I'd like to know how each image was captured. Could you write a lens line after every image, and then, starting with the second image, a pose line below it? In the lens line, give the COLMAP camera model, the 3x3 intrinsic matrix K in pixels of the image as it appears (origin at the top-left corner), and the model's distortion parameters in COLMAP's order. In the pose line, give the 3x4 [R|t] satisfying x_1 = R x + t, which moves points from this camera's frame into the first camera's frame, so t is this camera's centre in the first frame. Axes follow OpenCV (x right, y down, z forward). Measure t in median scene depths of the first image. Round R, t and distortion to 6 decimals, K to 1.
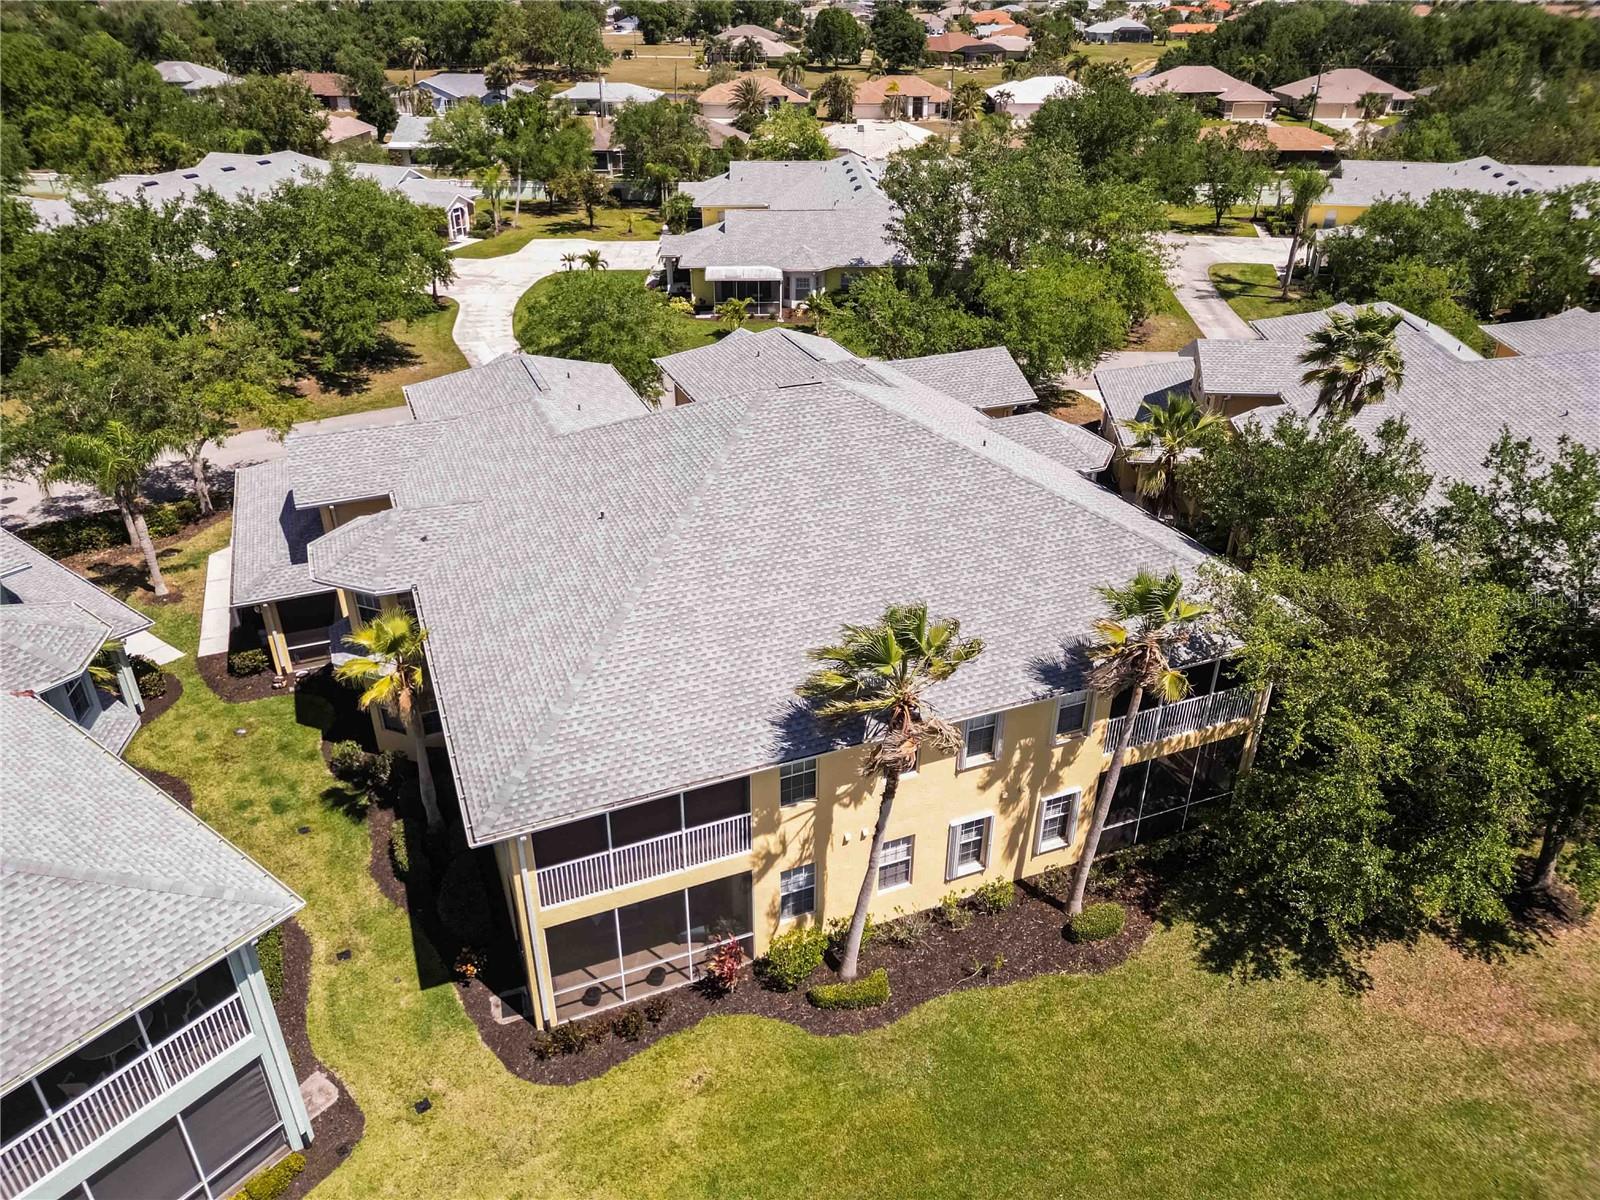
lens RADIAL K [[1121.1, 0, 795.8], [0, 1121.1, 593.5], [0, 0, 1]] dist [0.061792, -0.051625]
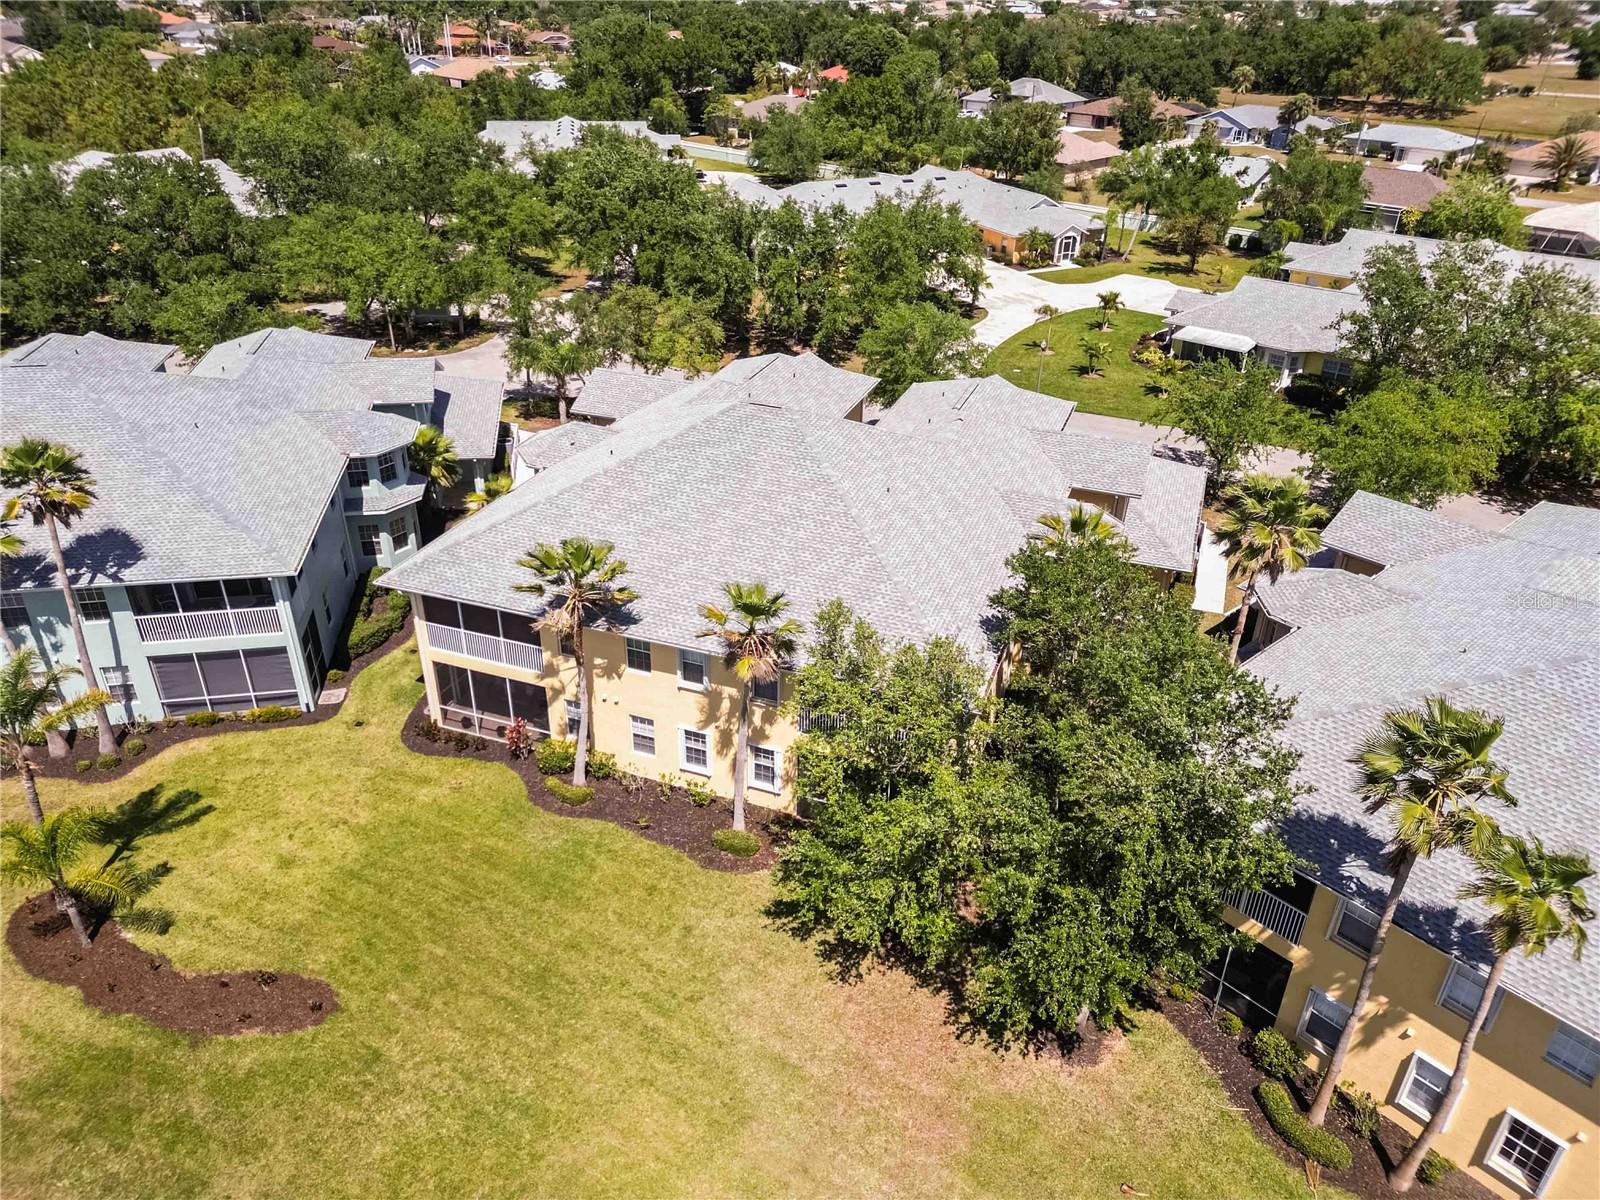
lens RADIAL K [[1121.1, 0, 795.8], [0, 1121.1, 593.5], [0, 0, 1]] dist [0.061792, -0.051625]
pose [[0.733884, 0.336510, -0.590064, 0.563159], [-0.339500, 0.934097, 0.110462, -0.083877], [0.588349, 0.119260, 0.799764, -0.022647]]
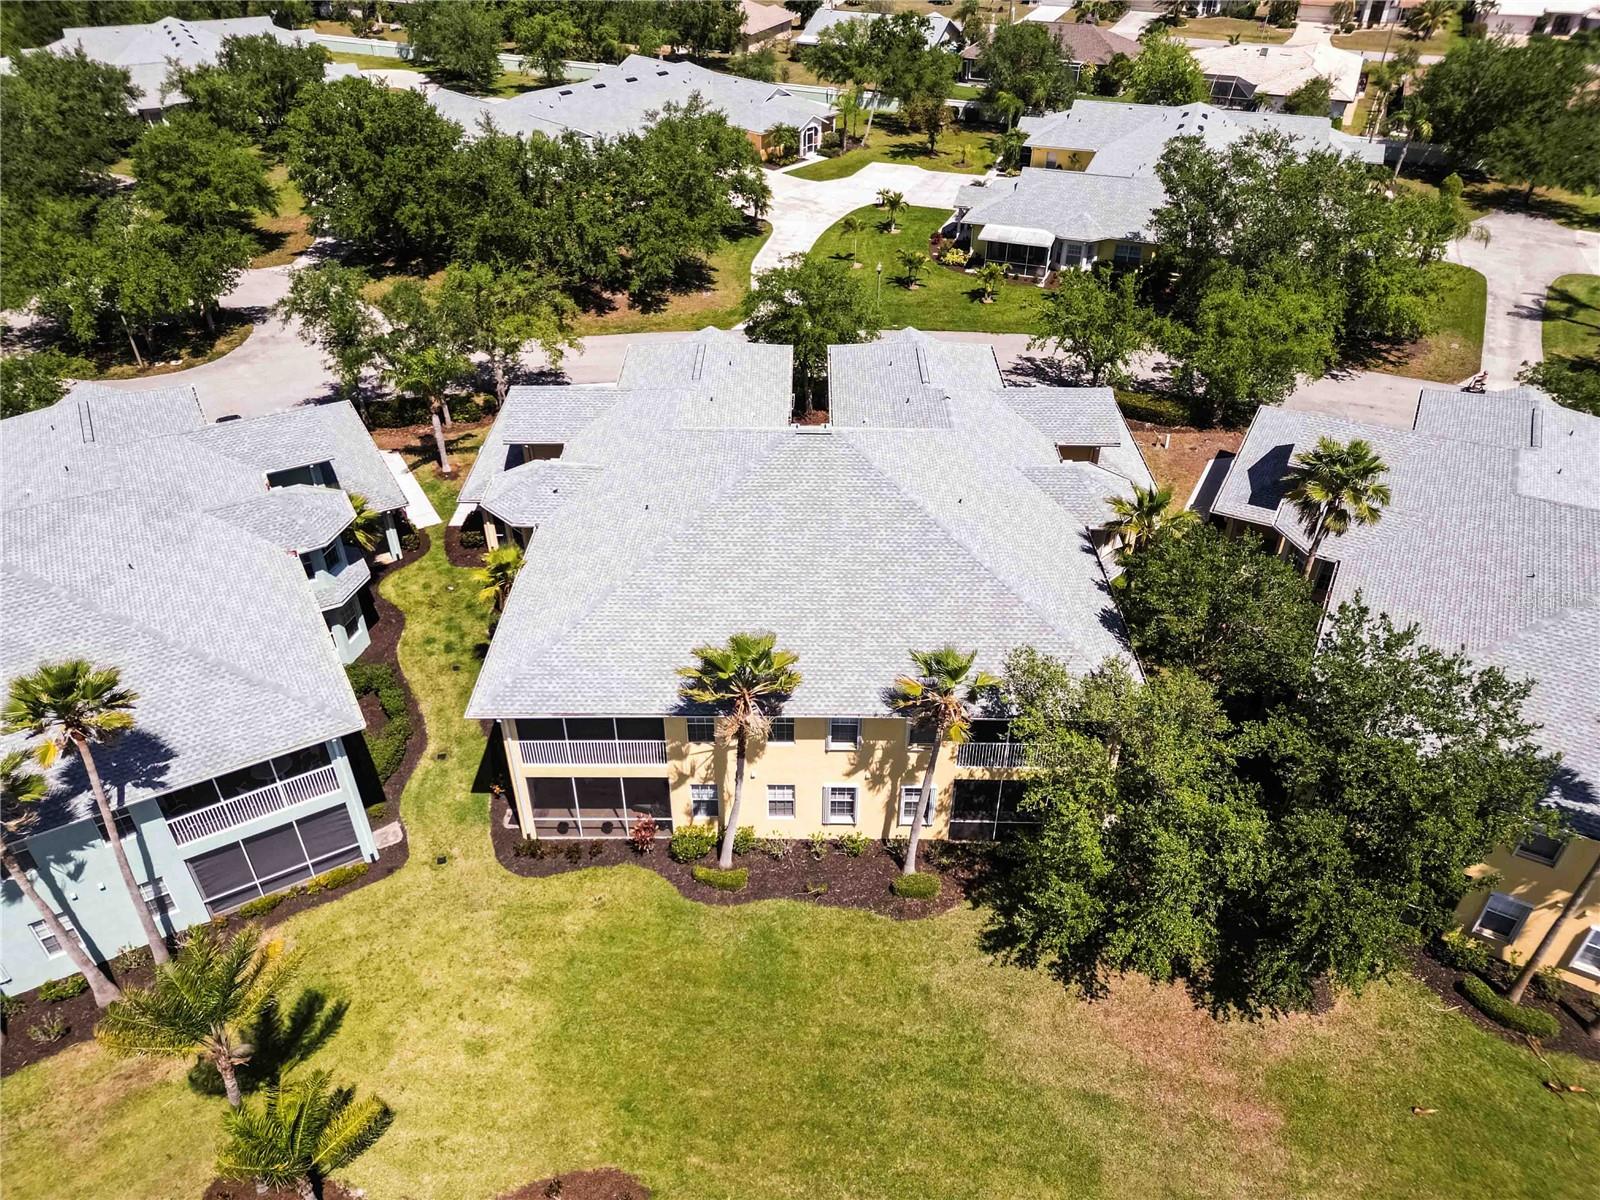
lens RADIAL K [[1121.1, 0, 795.8], [0, 1121.1, 593.5], [0, 0, 1]] dist [0.061792, -0.051625]
pose [[0.922771, 0.223796, -0.313702, 0.268684], [-0.185111, 0.971432, 0.148508, -0.120529], [0.337976, -0.078969, 0.937836, -0.147855]]
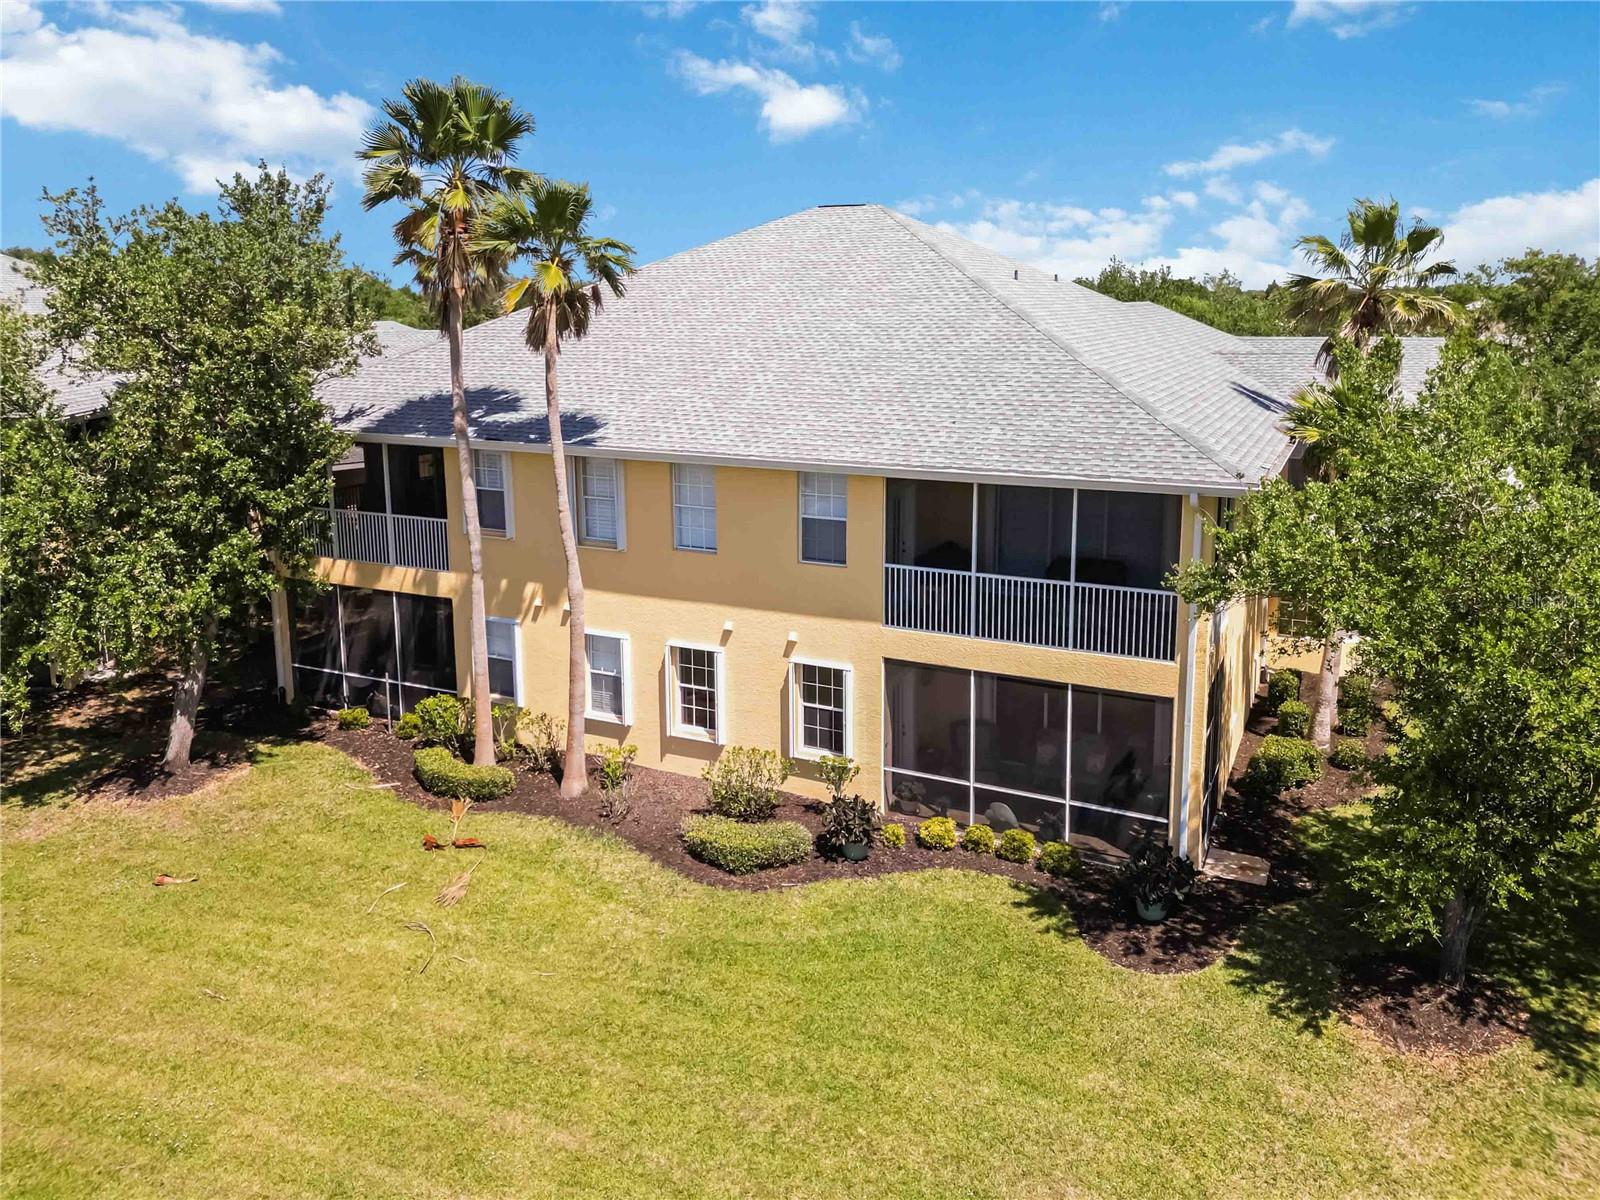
lens RADIAL K [[1174.8, 0, 824.7], [0, 1174.8, 477.1], [0, 0, 1]] dist [0.017765, -0.003137]
pose [[0.943228, 0.044385, -0.329166, 0.770339], [-0.154625, 0.935770, -0.316900, 0.155706], [0.293958, 0.349806, 0.889508, 0.222636]]
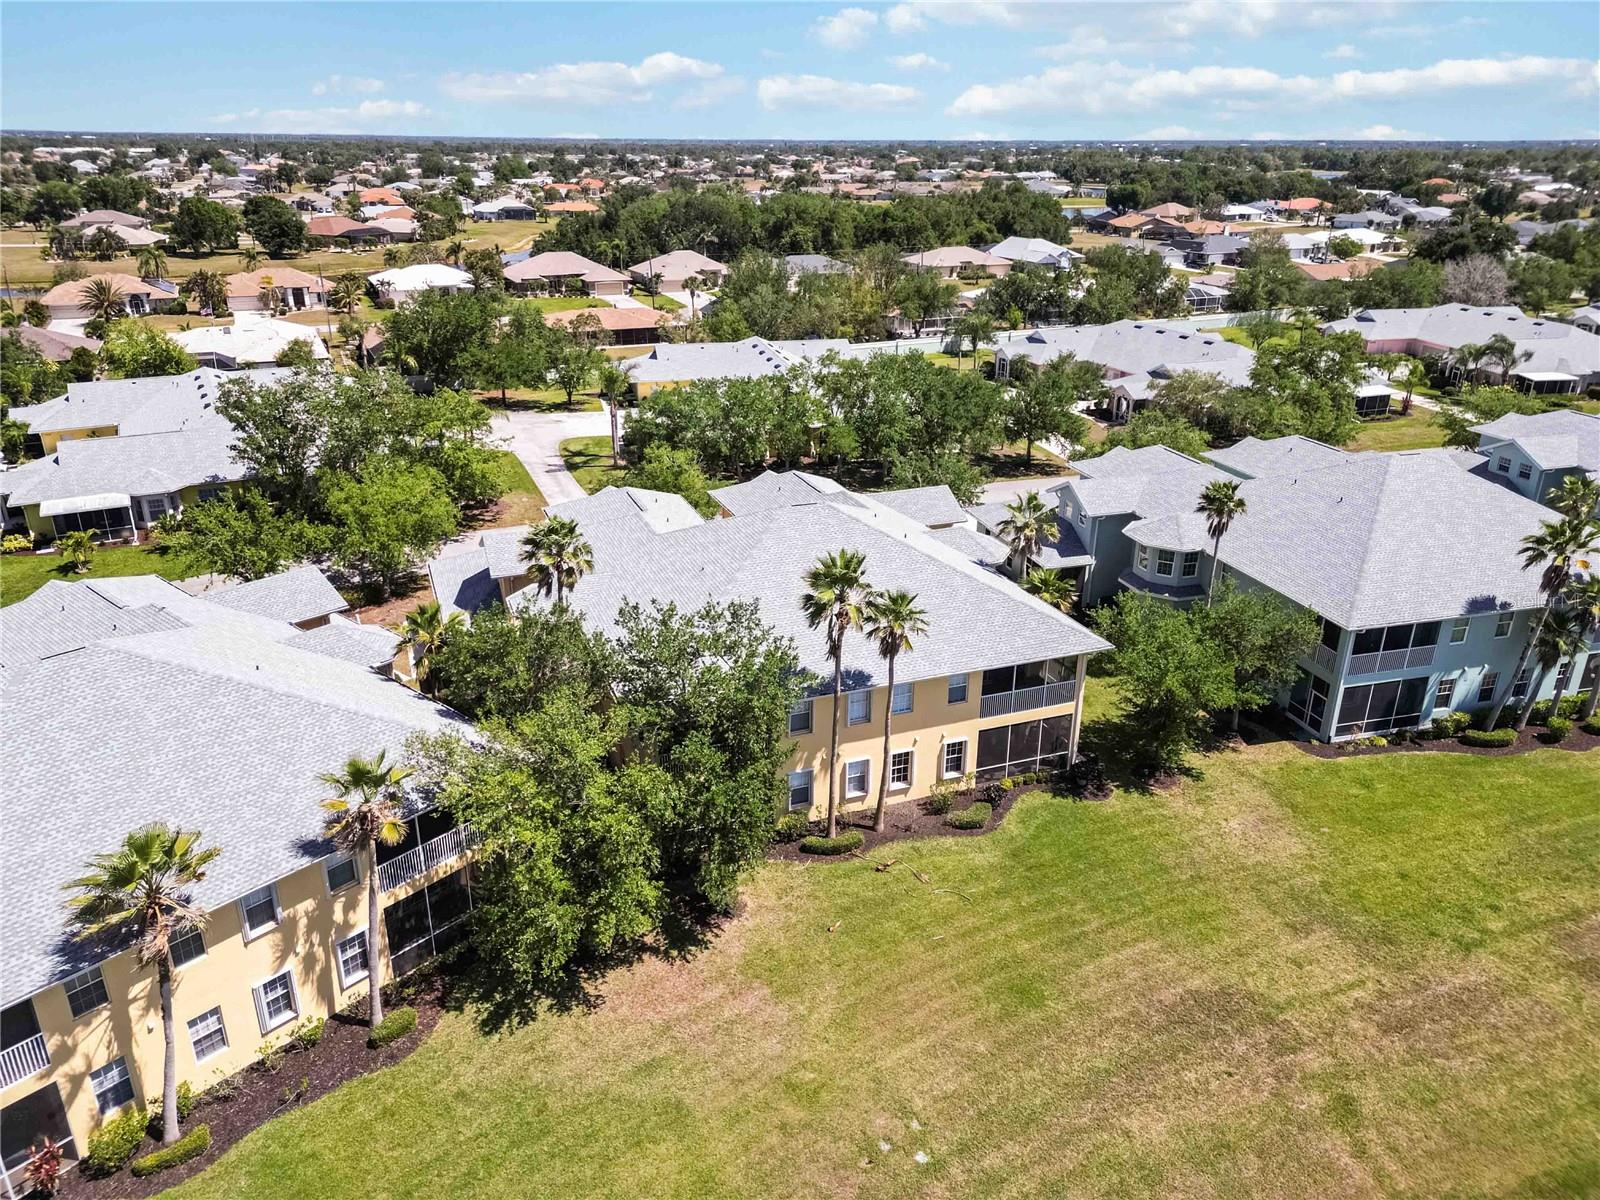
lens RADIAL K [[1120.3, 0, 795.5], [0, 1120.3, 596.3], [0, 0, 1]] dist [0.060088, -0.053165]
pose [[0.891336, -0.166811, 0.421538, 0.119899], [0.215114, 0.974122, -0.069377, 0.001668], [-0.399057, 0.152517, 0.904153, -0.237498]]
